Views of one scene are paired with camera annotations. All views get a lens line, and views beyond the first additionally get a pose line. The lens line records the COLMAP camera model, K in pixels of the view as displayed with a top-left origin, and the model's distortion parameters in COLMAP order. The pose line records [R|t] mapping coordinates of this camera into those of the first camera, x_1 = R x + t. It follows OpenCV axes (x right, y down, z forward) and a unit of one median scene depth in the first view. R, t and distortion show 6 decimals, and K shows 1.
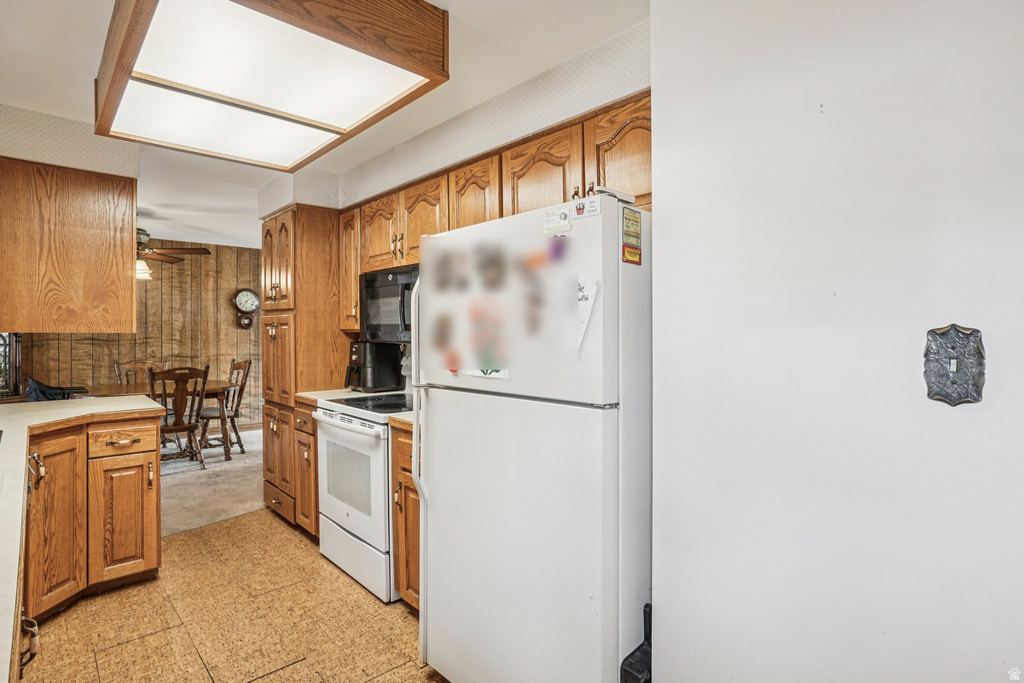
lens RADIAL K [[515.2, 0, 511.2], [0, 515.2, 338.8], [0, 0, 1]] dist [0.001764, 0.000784]
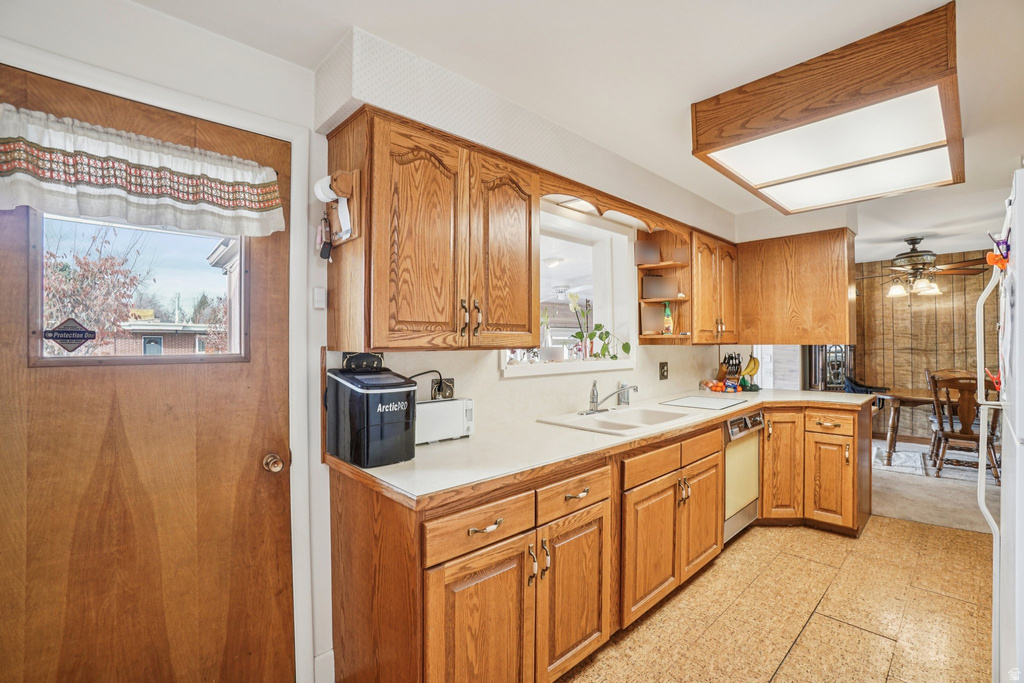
lens RADIAL K [[453.6, 0, 488.3], [0, 453.6, 341.7], [0, 0, 1]] dist [-0.031990, 0.005522]
pose [[-0.007063, -0.007755, -0.999945, 0.432627], [-0.005981, 0.999952, -0.007713, -0.004741], [0.999957, 0.005926, -0.007109, 0.104682]]
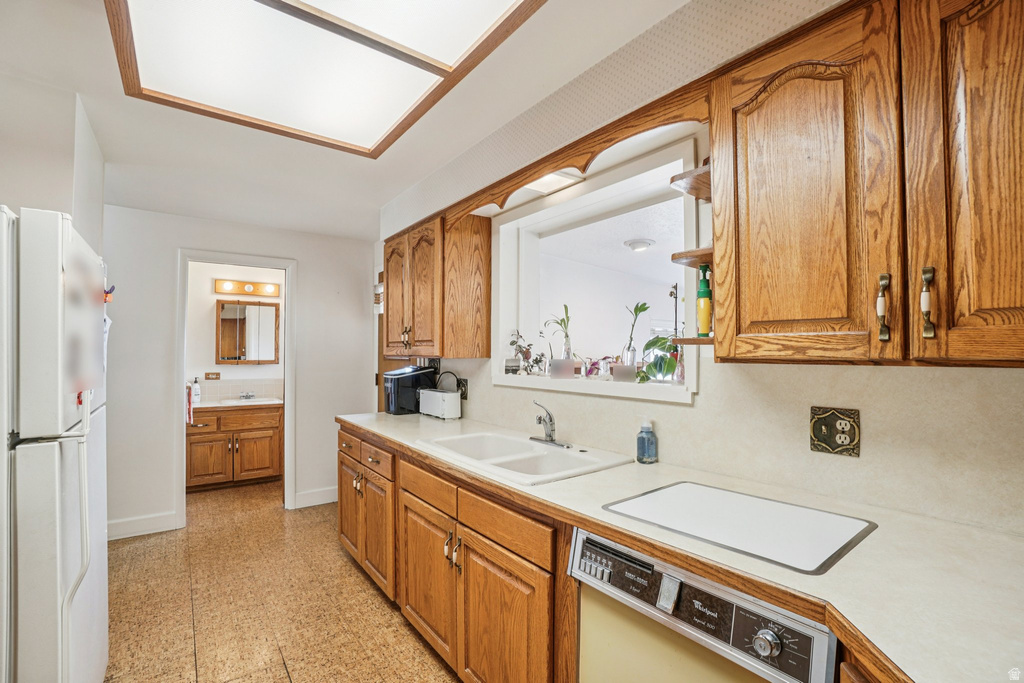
lens RADIAL K [[453.6, 0, 512.8], [0, 453.6, 347.9], [0, 0, 1]] dist [-0.031990, 0.005522]
pose [[-0.995725, -0.002299, 0.092338, -0.613478], [-0.002578, 0.999992, -0.002902, -0.019266], [-0.092330, -0.003128, -0.995724, 1.149300]]
